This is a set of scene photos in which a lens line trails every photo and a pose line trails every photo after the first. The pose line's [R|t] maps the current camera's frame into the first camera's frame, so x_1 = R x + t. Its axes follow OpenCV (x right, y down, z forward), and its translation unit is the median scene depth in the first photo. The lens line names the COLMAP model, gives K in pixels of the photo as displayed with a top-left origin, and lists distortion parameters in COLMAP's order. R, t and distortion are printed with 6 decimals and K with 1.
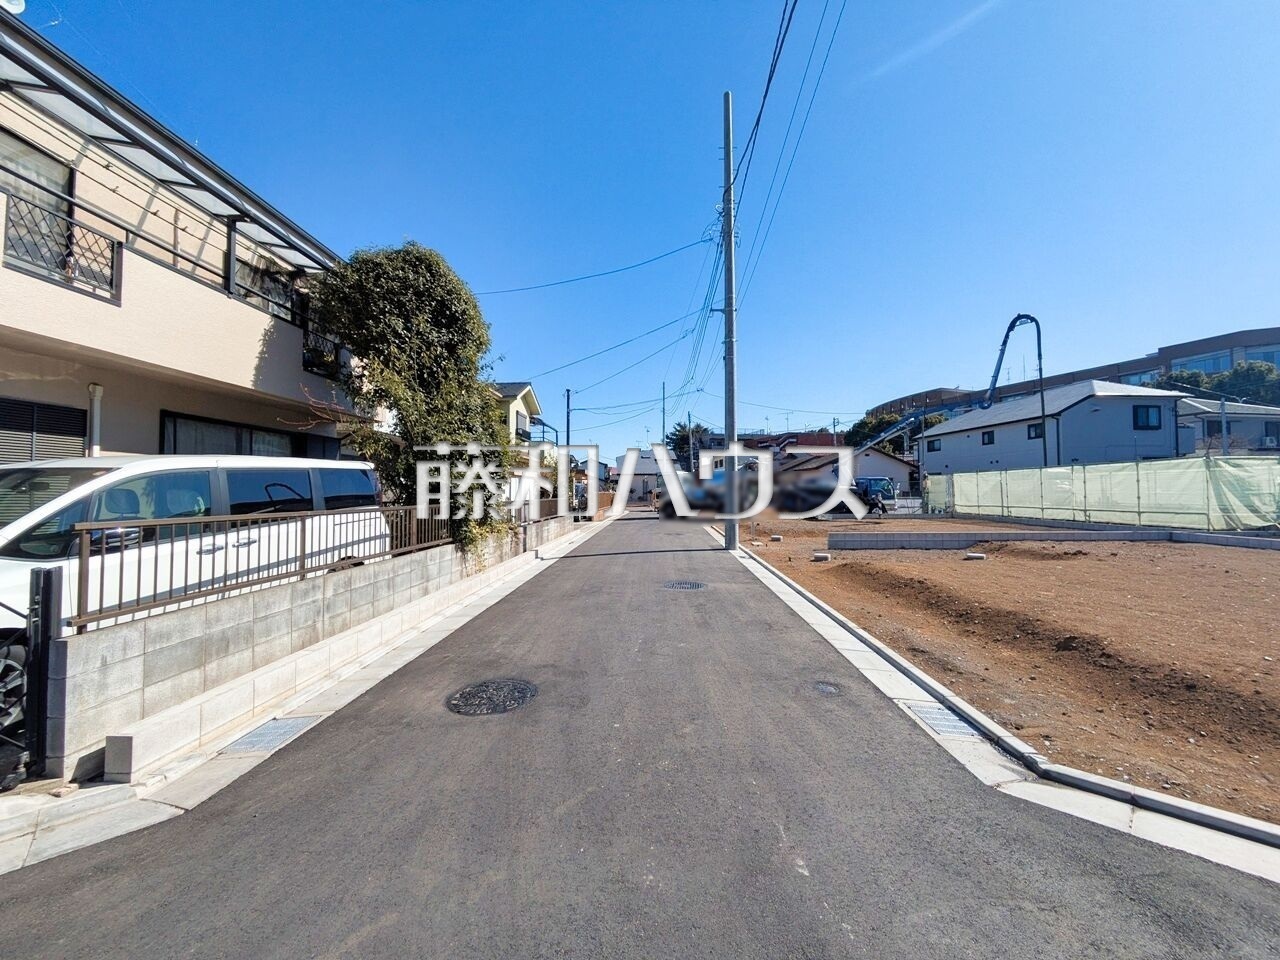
lens RADIAL K [[515.6, 0, 640.0], [0, 515.6, 480.0], [0, 0, 1]] dist [-0.001006, 0.000012]
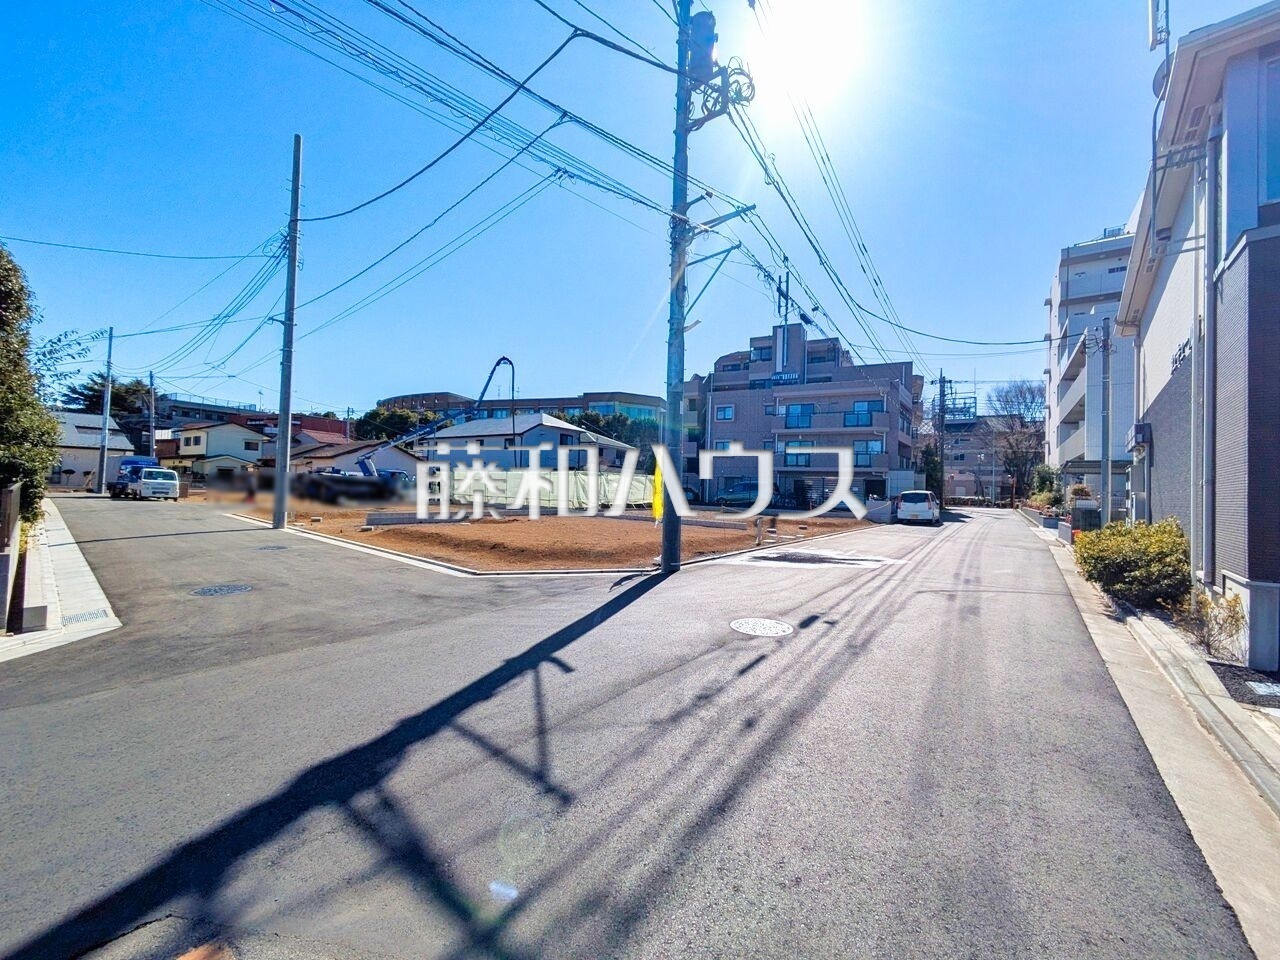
lens RADIAL K [[515.6, 0, 640.0], [0, 515.6, 480.0], [0, 0, 1]] dist [-0.001006, 0.000012]
pose [[0.625113, 0.039244, 0.779547, -0.108485], [-0.053034, 0.998563, -0.007742, -0.004057], [-0.778730, -0.036503, 0.626296, -0.173389]]
